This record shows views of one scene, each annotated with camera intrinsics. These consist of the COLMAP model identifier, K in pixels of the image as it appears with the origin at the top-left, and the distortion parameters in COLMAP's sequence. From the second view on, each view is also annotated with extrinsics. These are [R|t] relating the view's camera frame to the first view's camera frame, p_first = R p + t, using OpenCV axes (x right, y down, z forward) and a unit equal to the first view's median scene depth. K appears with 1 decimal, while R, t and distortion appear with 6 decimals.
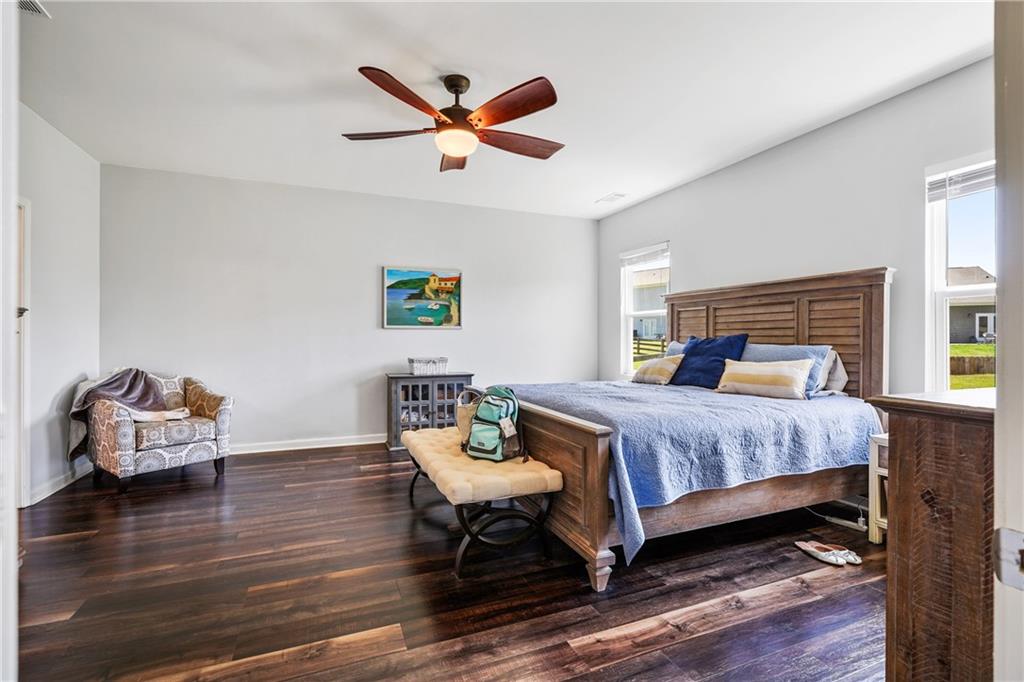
lens RADIAL K [[470.4, 0, 512.3], [0, 470.4, 339.1], [0, 0, 1]] dist [-0.014953, 0.007575]
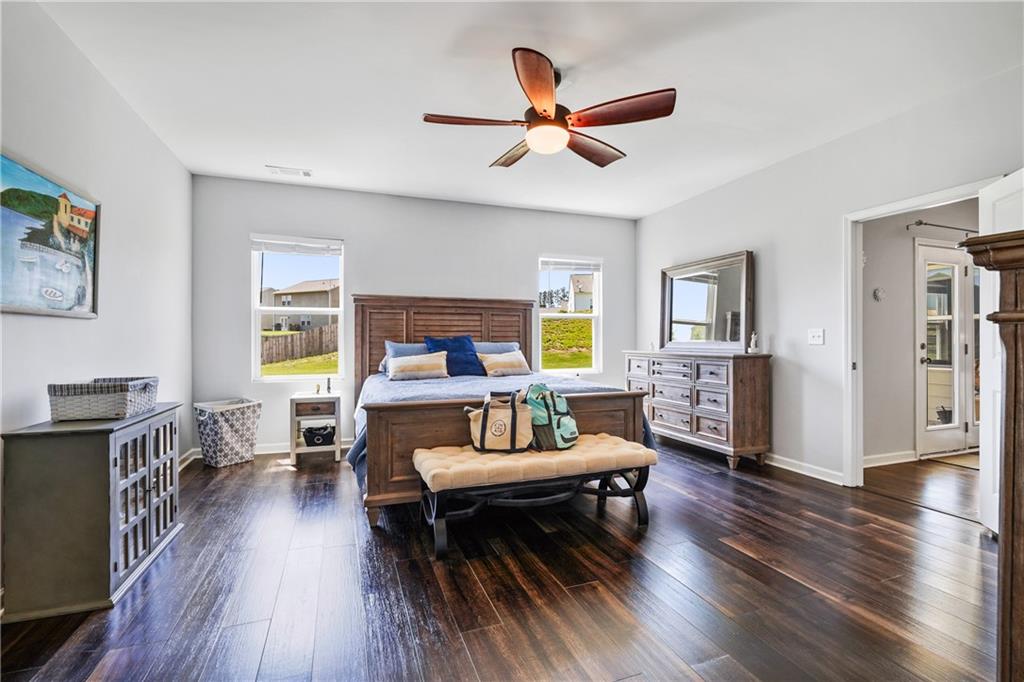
lens RADIAL K [[470.4, 0, 512.3], [0, 470.4, 339.1], [0, 0, 1]] dist [-0.014953, 0.007575]
pose [[0.025855, -0.000830, 0.999665, -0.841907], [0.003716, 0.999993, 0.000734, 0.000799], [-0.999659, 0.003696, 0.025858, 0.798638]]
